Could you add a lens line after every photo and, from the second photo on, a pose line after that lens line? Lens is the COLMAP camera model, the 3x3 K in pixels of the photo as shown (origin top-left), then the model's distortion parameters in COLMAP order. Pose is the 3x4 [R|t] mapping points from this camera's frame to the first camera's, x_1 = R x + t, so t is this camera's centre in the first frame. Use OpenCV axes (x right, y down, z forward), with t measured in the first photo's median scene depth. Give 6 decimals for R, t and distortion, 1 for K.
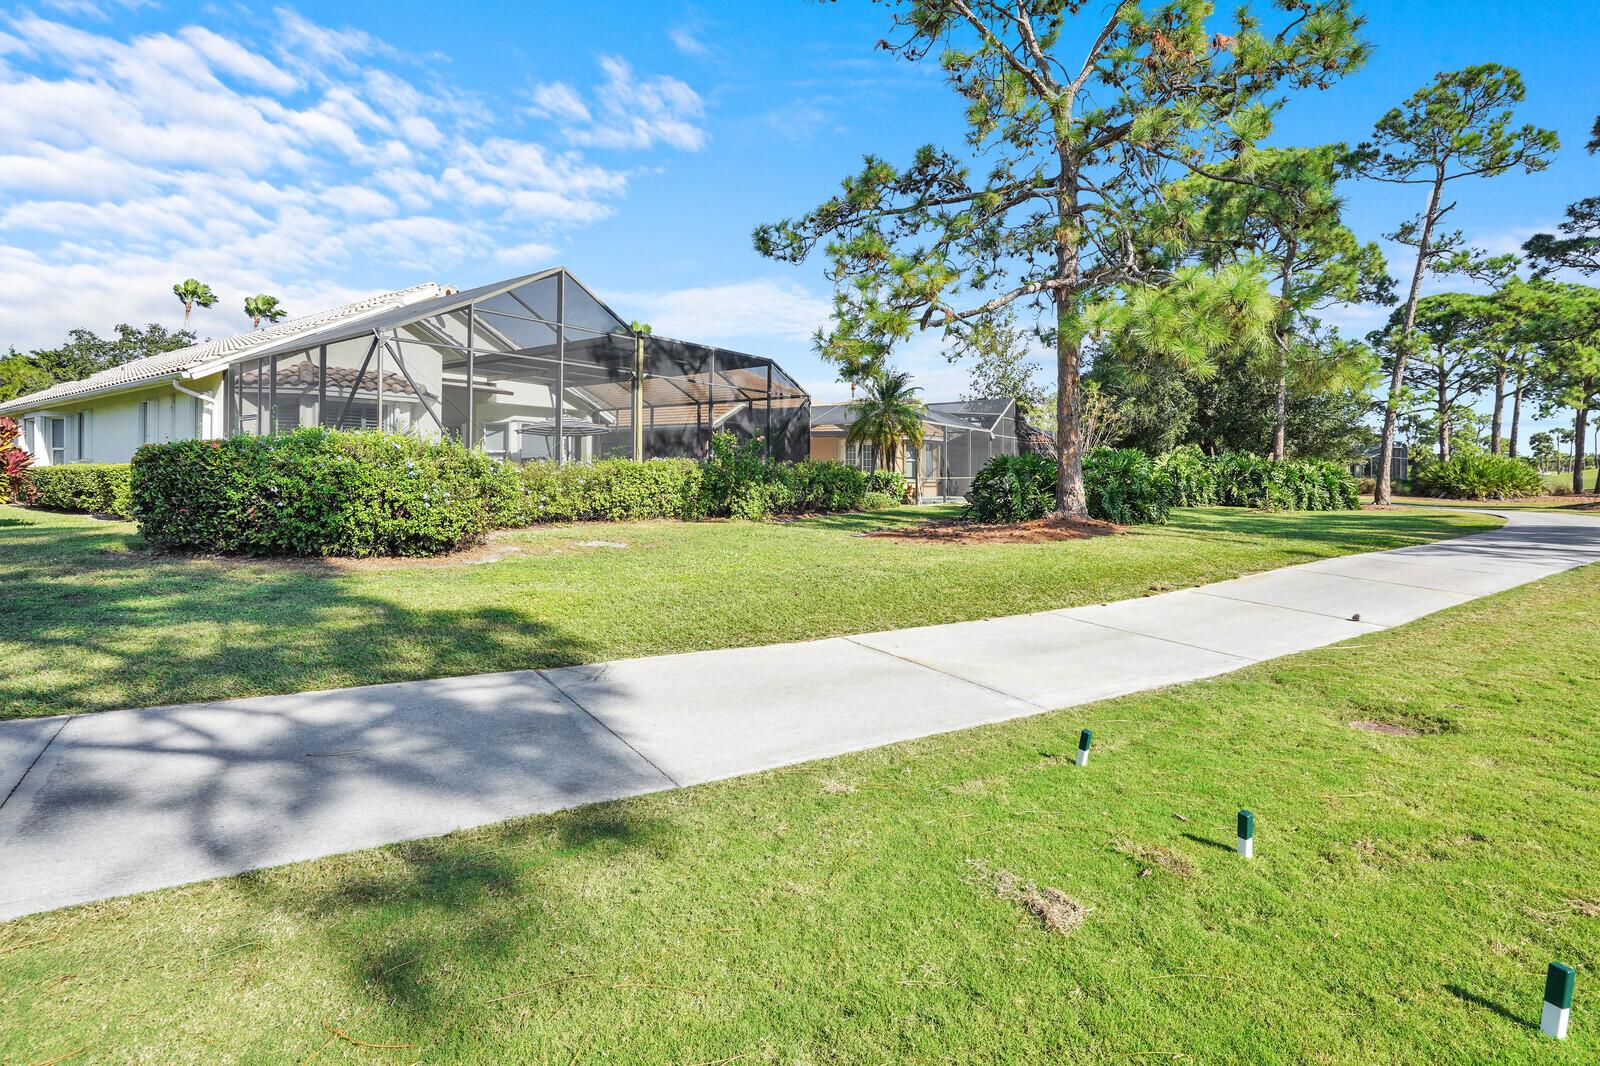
lens RADIAL K [[749.4, 0, 791.0], [0, 749.4, 531.6], [0, 0, 1]] dist [-0.062656, 0.030727]
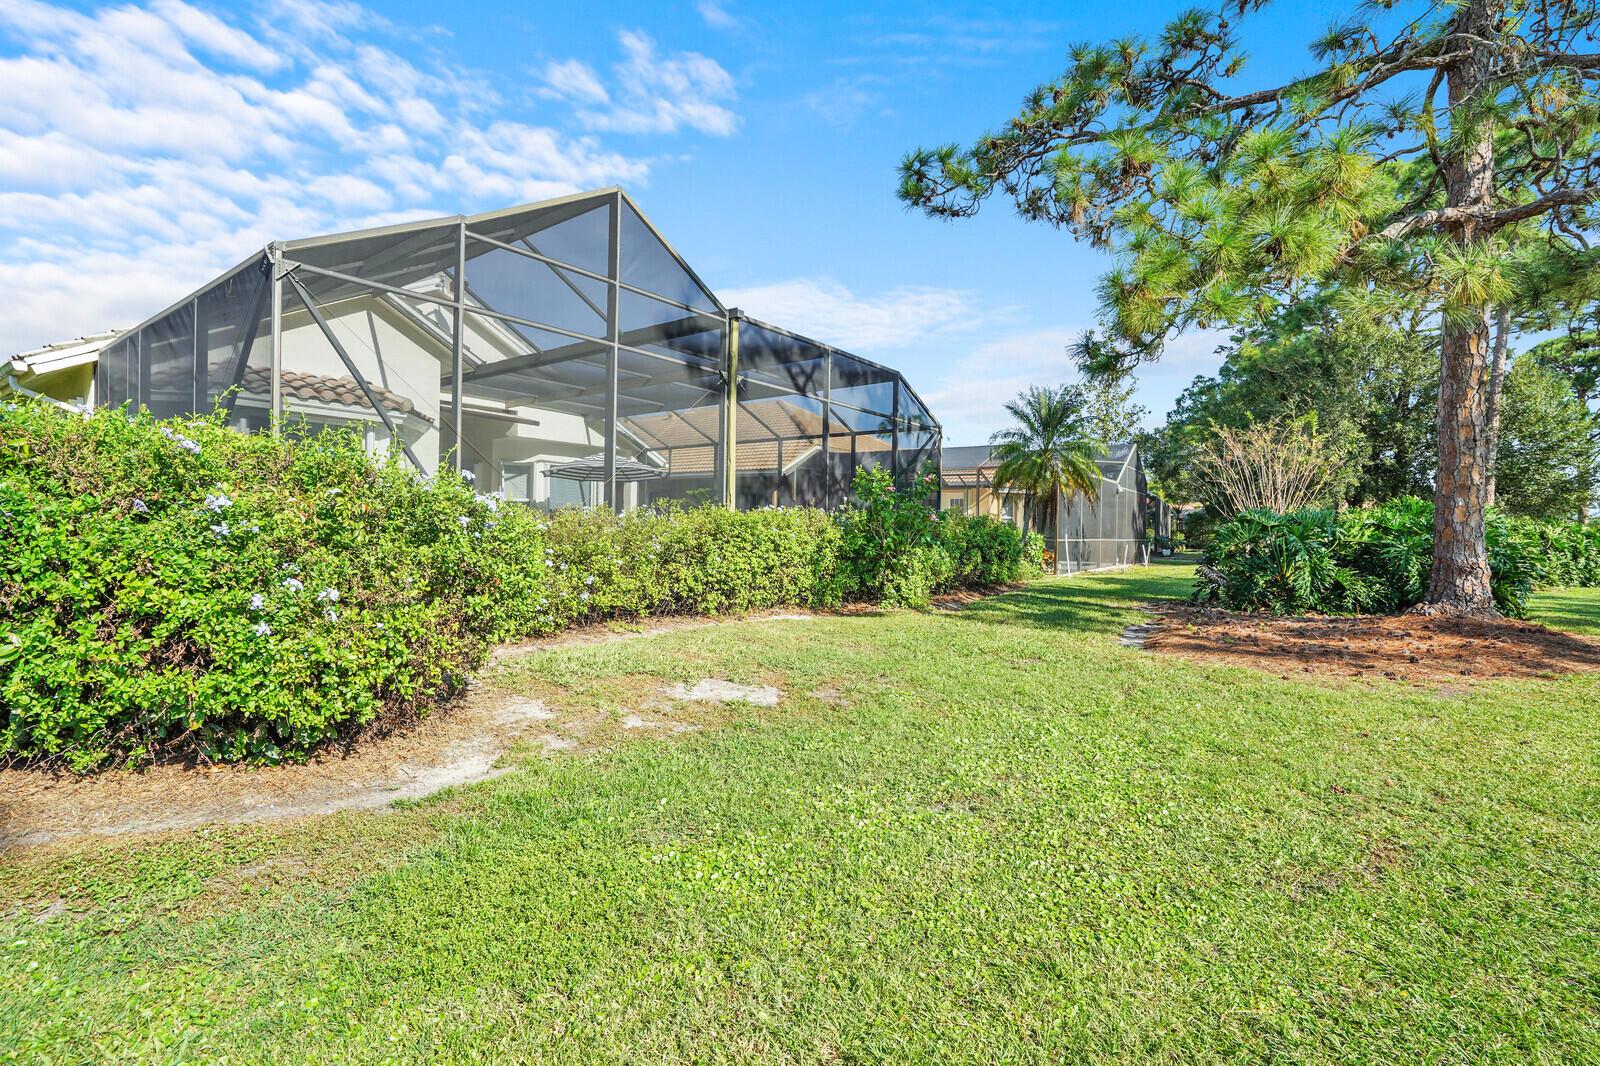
lens RADIAL K [[749.4, 0, 791.0], [0, 749.4, 531.6], [0, 0, 1]] dist [-0.062656, 0.030727]
pose [[0.999552, 0.009554, -0.028374, -0.139675], [-0.011681, 0.997057, -0.075773, -0.031393], [0.027567, 0.076071, 0.996721, 0.379150]]
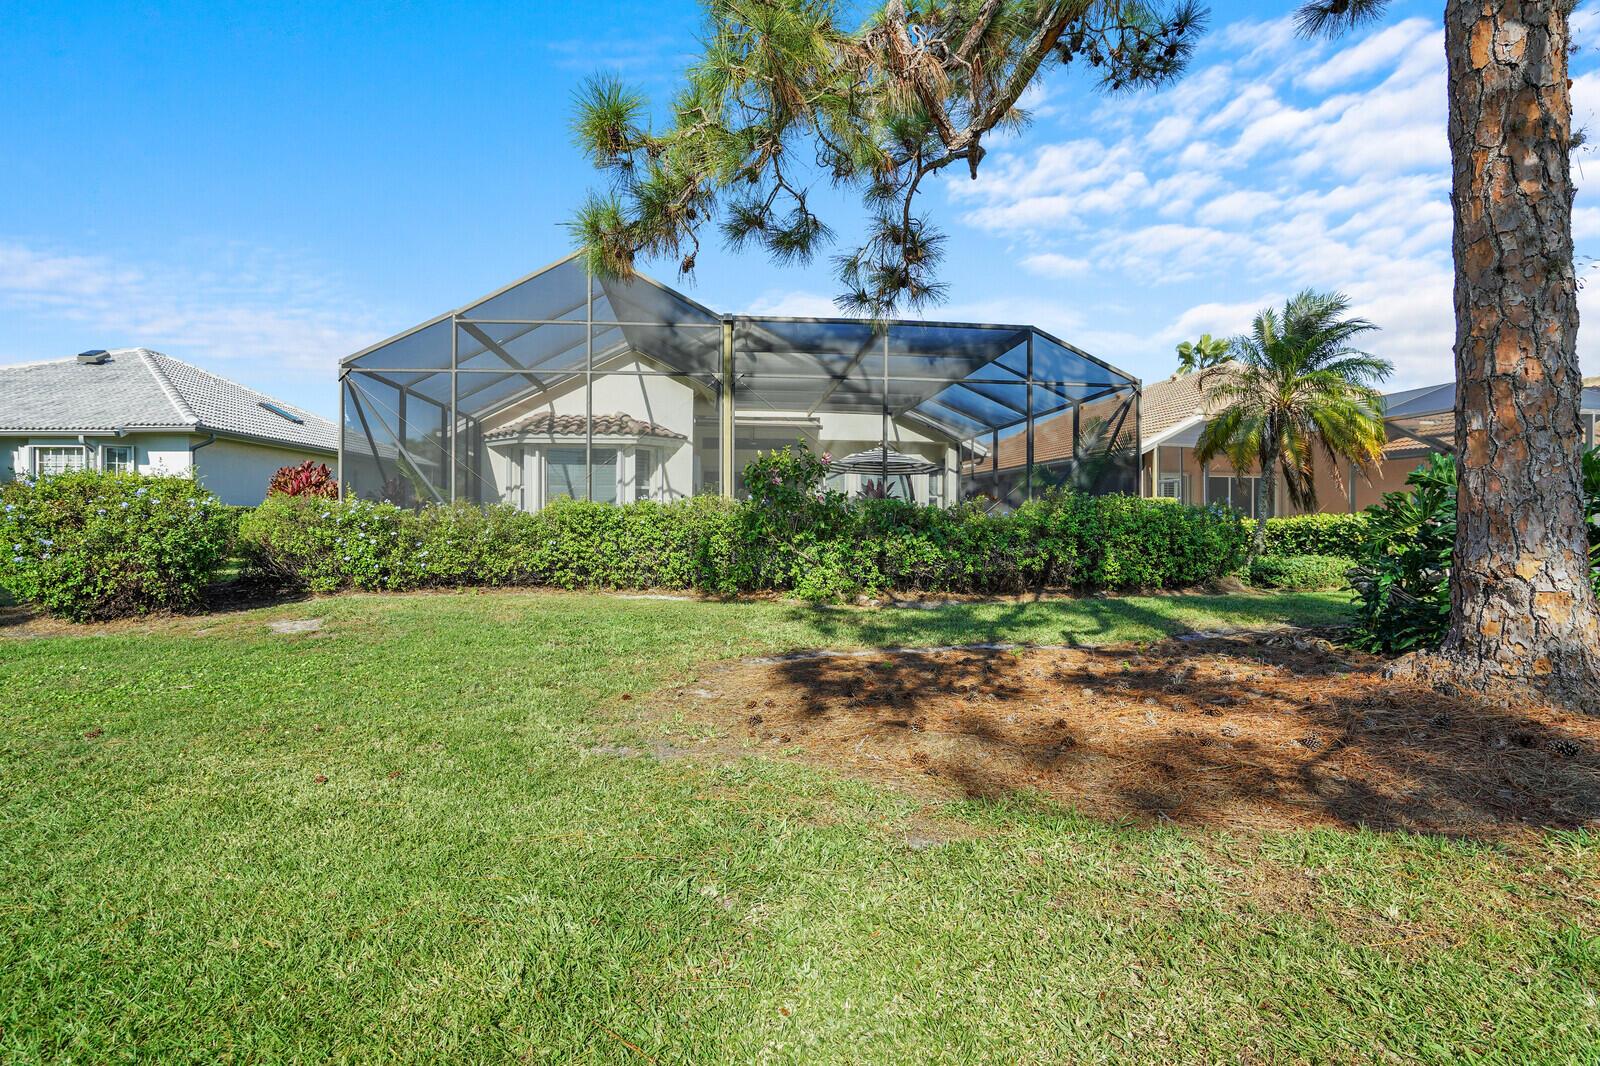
lens RADIAL K [[749.4, 0, 791.0], [0, 749.4, 531.6], [0, 0, 1]] dist [-0.062656, 0.030727]
pose [[0.664155, 0.005687, -0.747573, 0.366752], [-0.056707, 0.997473, -0.042792, -0.043092], [0.745441, 0.070813, 0.662799, 0.616146]]
